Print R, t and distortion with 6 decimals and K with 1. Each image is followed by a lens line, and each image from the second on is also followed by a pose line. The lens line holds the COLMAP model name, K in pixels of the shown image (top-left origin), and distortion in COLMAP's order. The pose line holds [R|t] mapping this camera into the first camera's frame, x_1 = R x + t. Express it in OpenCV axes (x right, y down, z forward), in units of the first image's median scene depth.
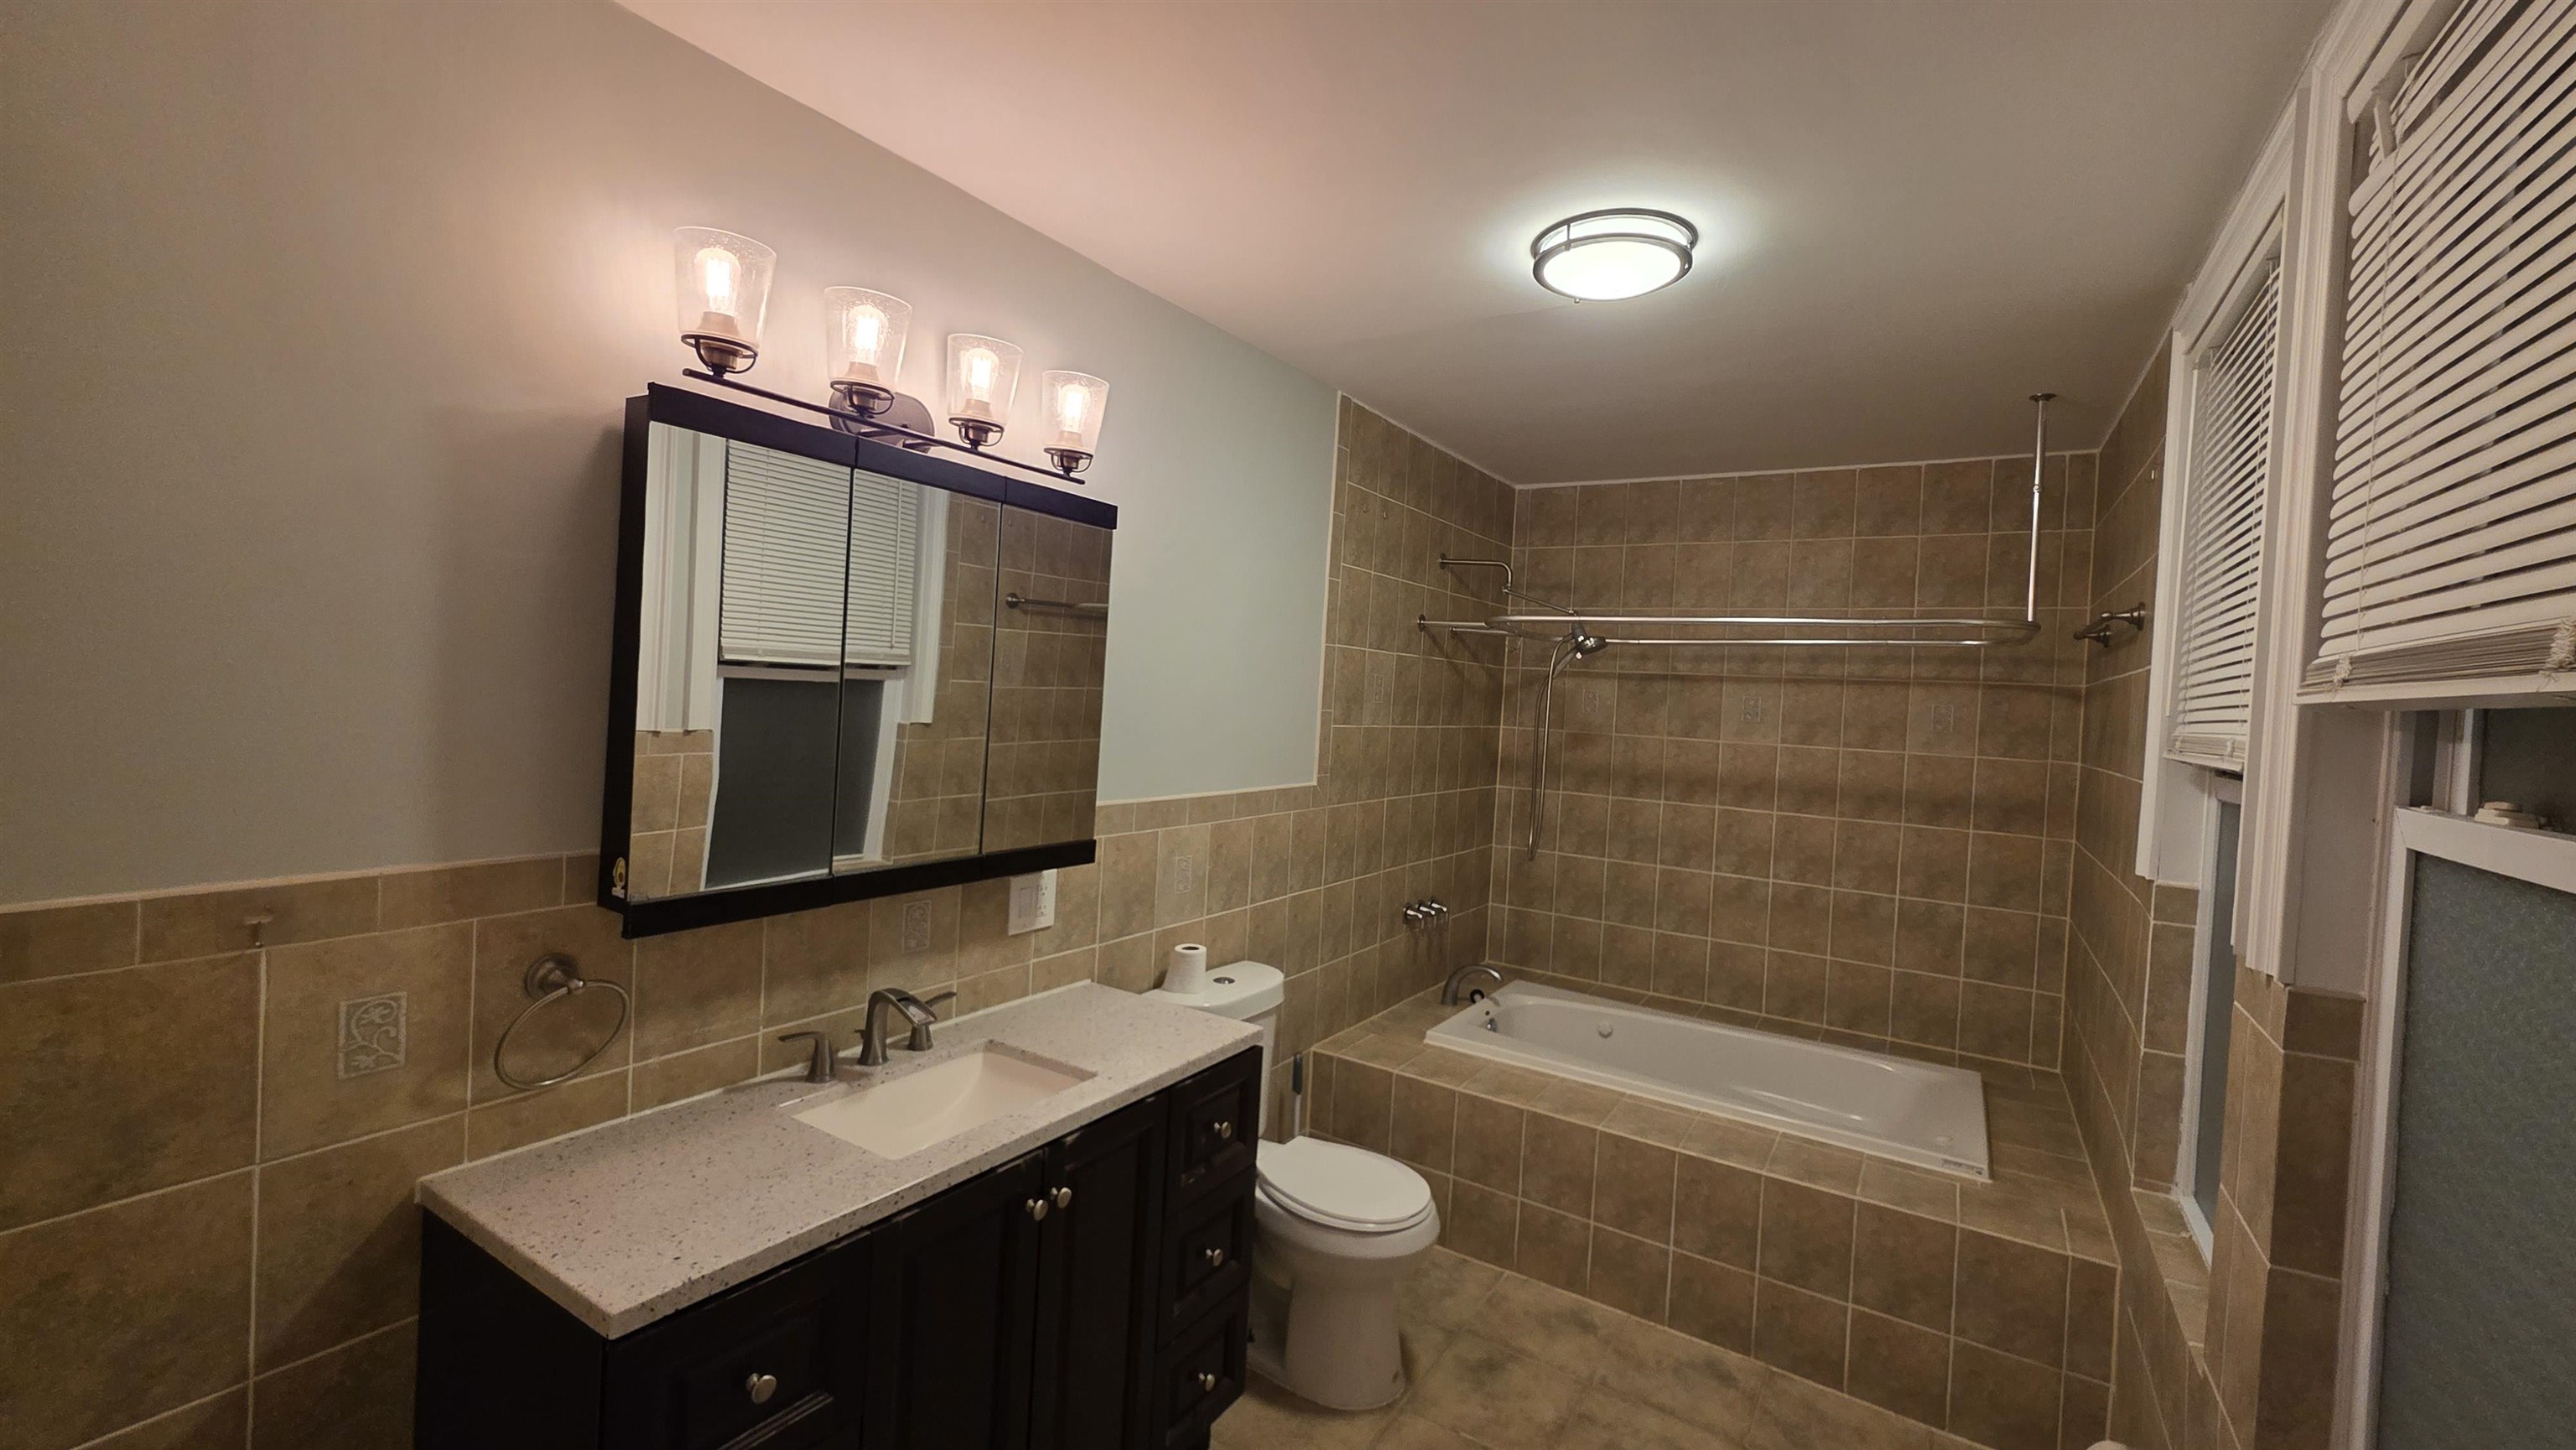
lens RADIAL K [[1025.3, 0, 1291.5], [0, 1025.3, 714.1], [0, 0, 1]] dist [0.000900, -0.000064]
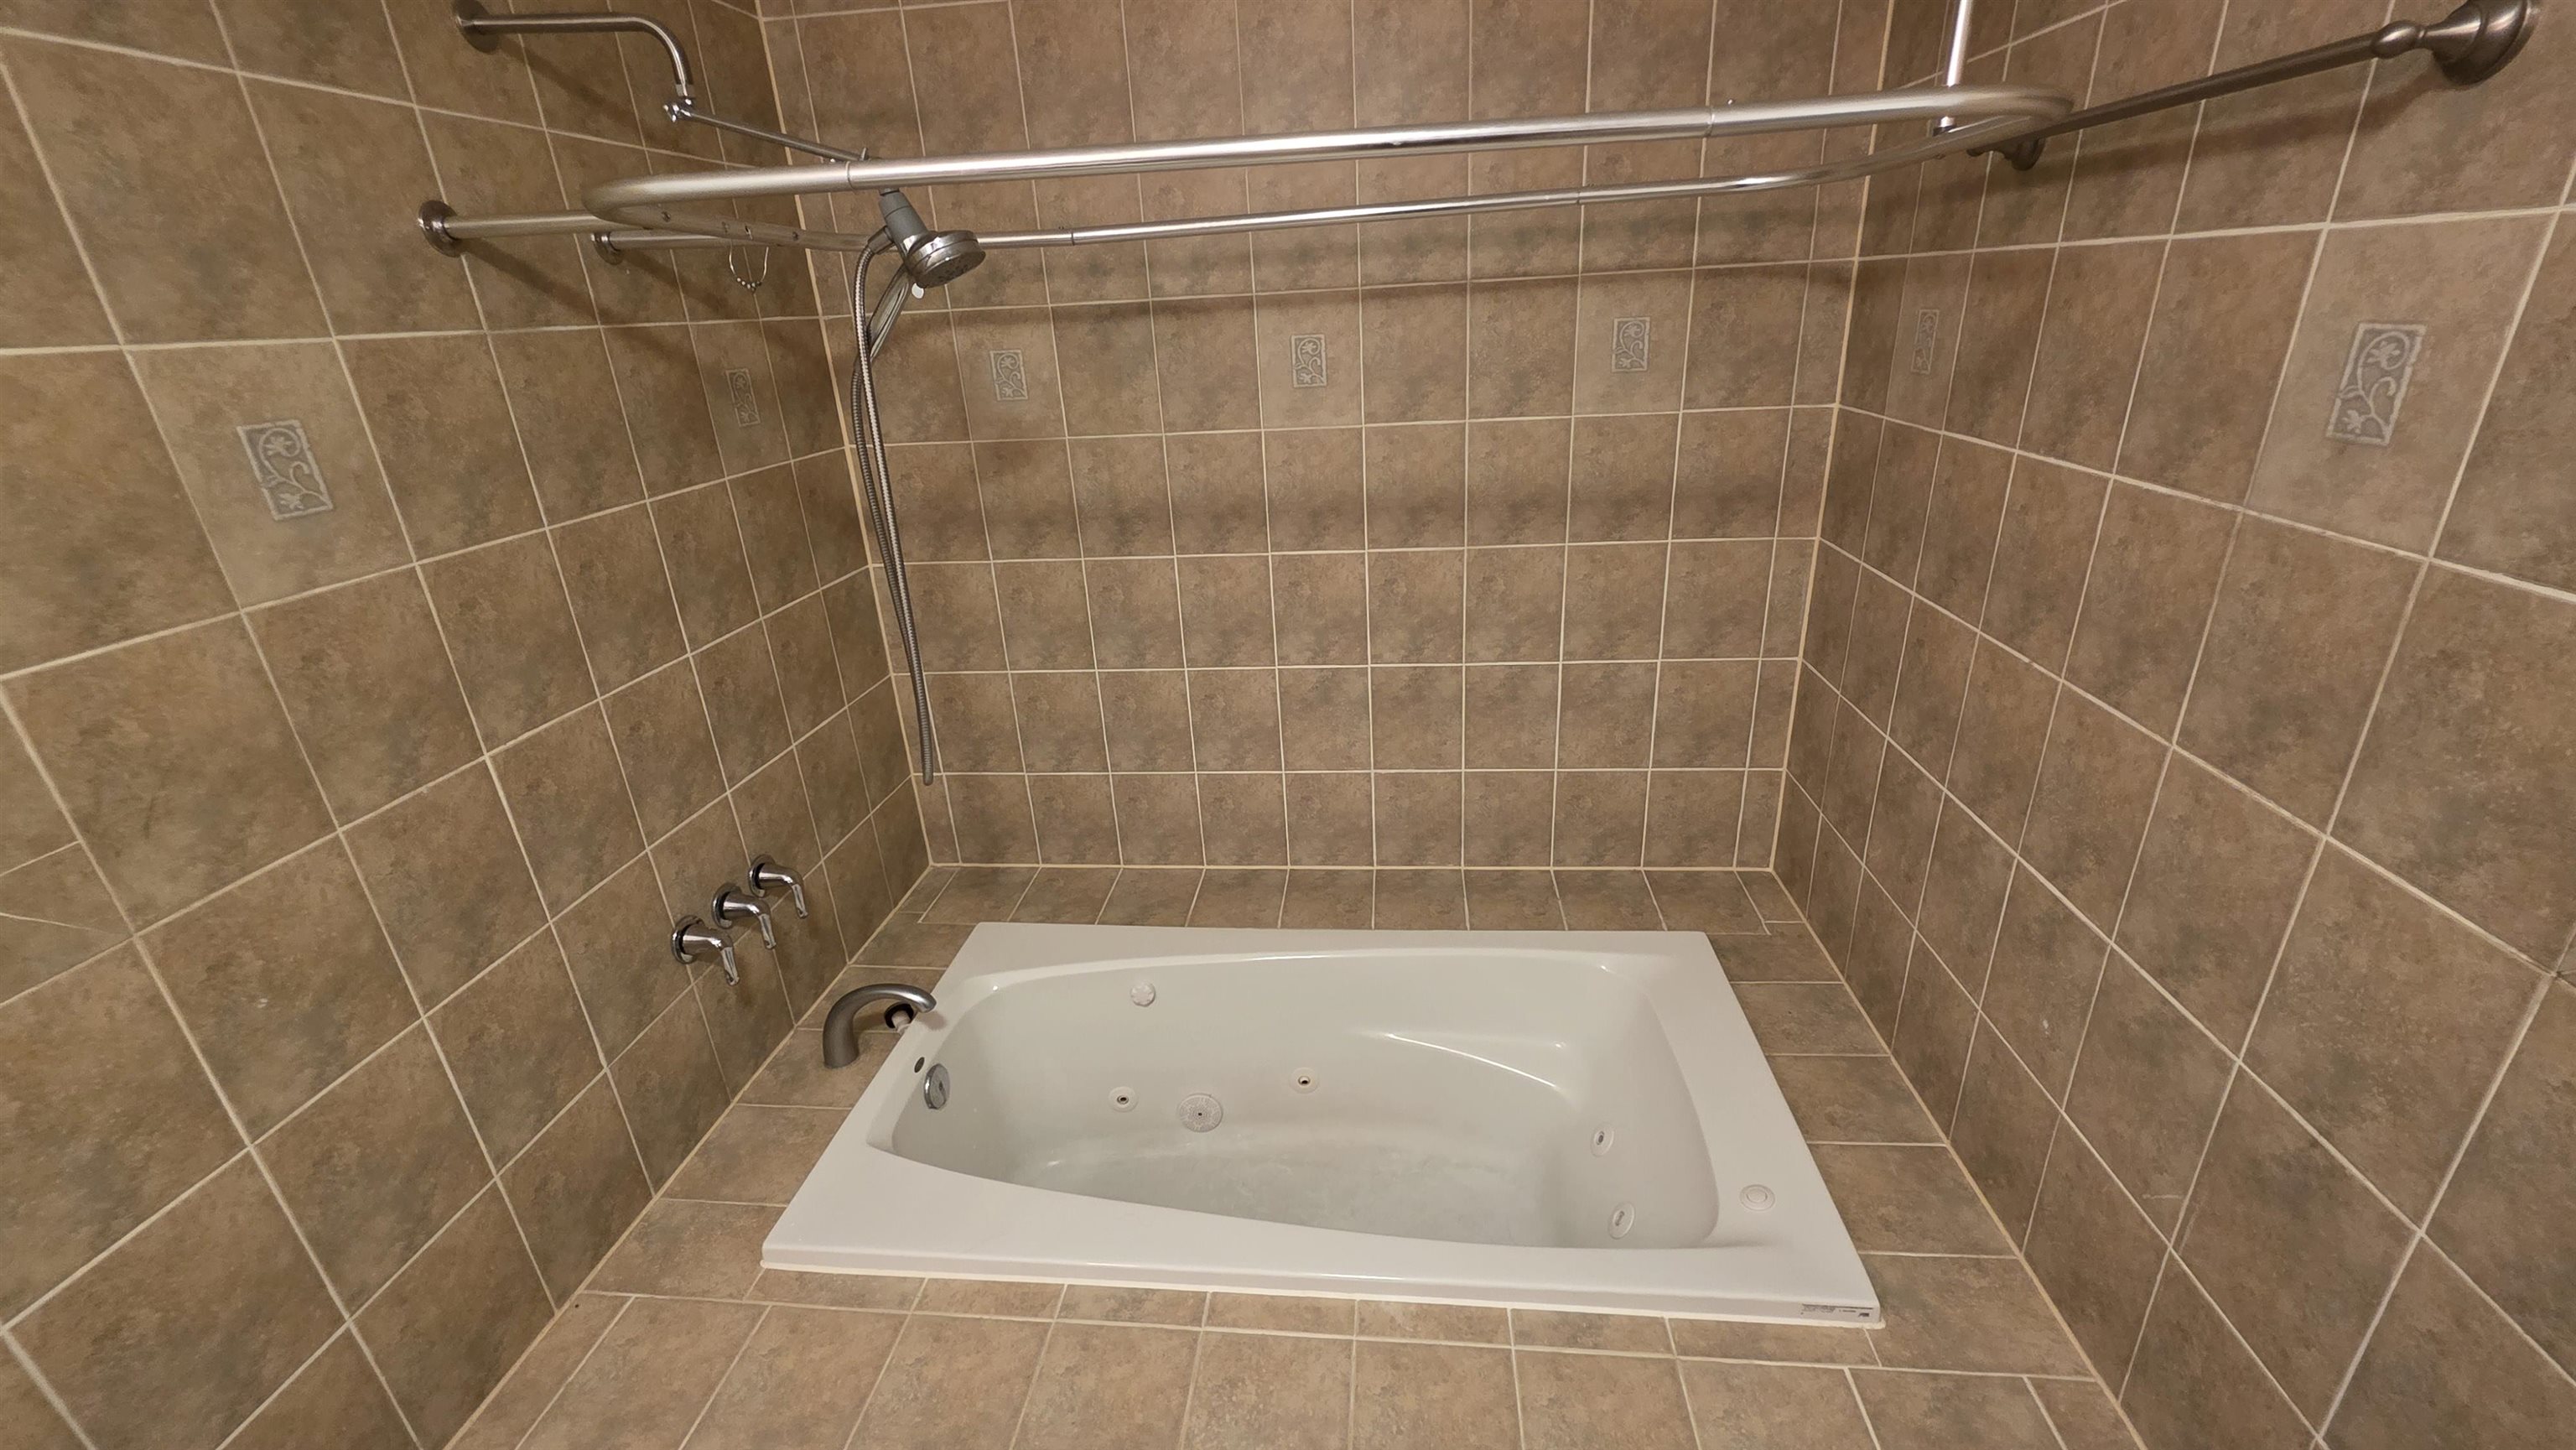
lens RADIAL K [[1025.3, 0, 1291.5], [0, 1025.3, 714.1], [0, 0, 1]] dist [0.000900, -0.000064]
pose [[0.884902, -0.261673, 0.385326, 0.197955], [0.107409, 0.919619, 0.377842, -0.038105], [-0.453224, -0.292966, 0.841878, 0.525522]]
